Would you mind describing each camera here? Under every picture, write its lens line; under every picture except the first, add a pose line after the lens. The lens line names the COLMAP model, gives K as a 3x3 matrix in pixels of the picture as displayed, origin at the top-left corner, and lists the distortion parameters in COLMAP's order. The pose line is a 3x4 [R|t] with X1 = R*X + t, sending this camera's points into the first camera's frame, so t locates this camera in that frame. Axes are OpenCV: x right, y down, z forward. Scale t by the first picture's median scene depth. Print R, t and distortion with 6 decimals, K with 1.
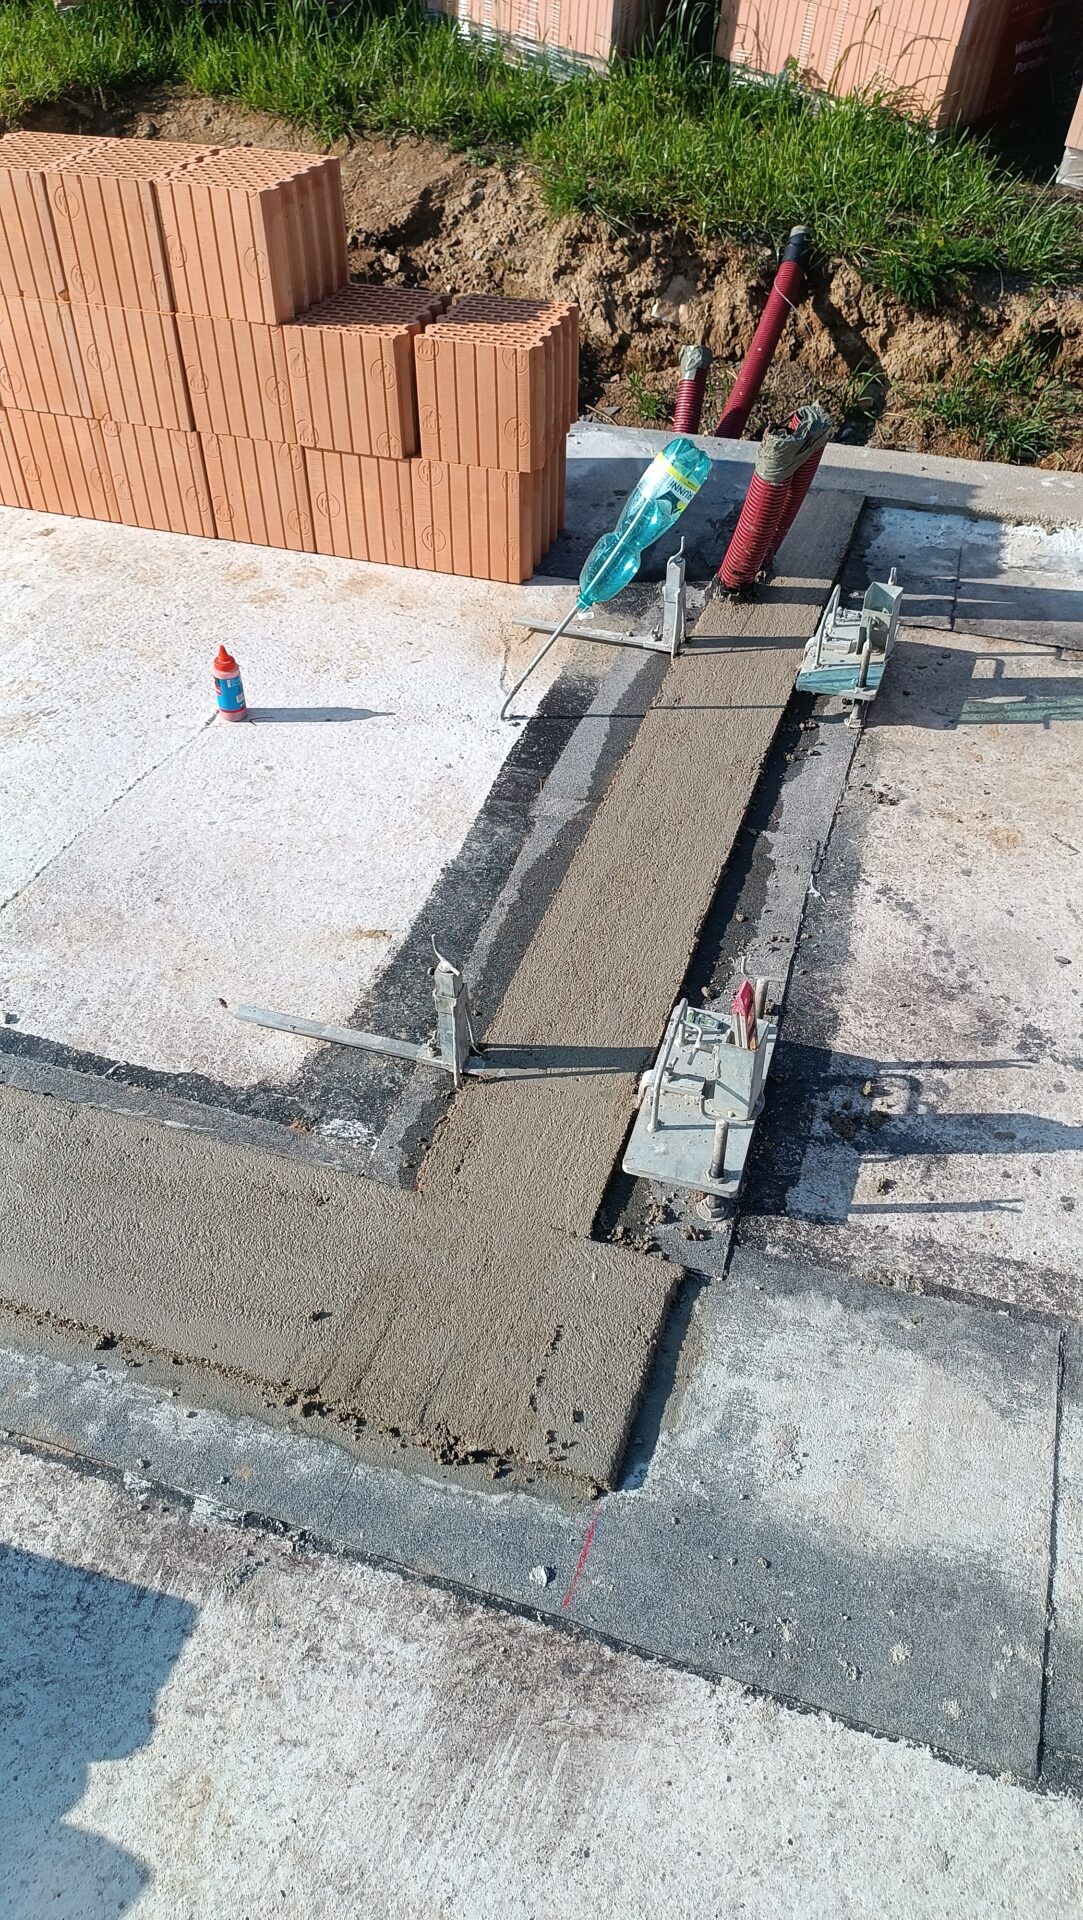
lens RADIAL K [[1352.9, 0, 547.1], [0, 1352.9, 1003.4], [0, 0, 1]] dist [0.095696, -0.126312]
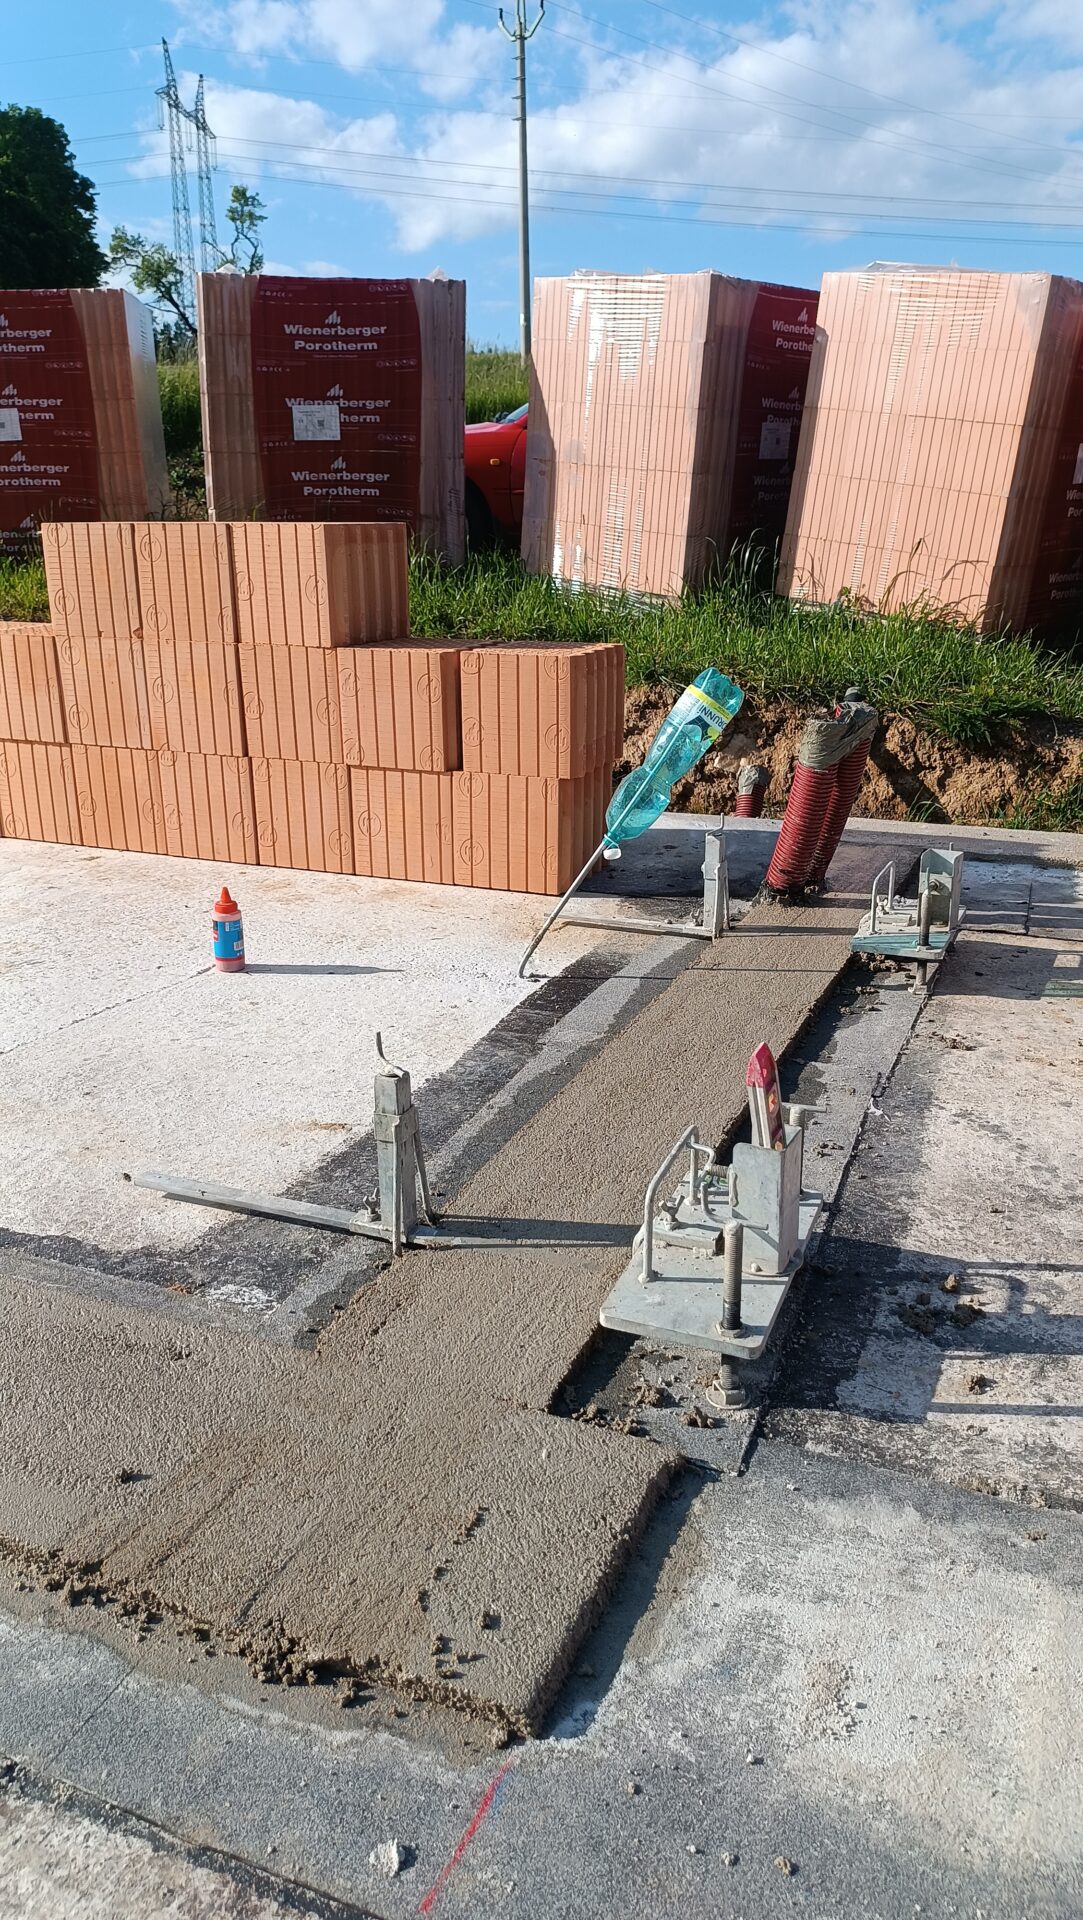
lens RADIAL K [[1398.6, 0, 532.1], [0, 1398.6, 932.0], [0, 0, 1]] dist [0.112545, -0.212071]
pose [[0.996937, 0.022839, -0.074794, 0.058085], [-0.051892, 0.908704, -0.414202, 0.199647], [0.058506, 0.416815, 0.907107, 0.196999]]
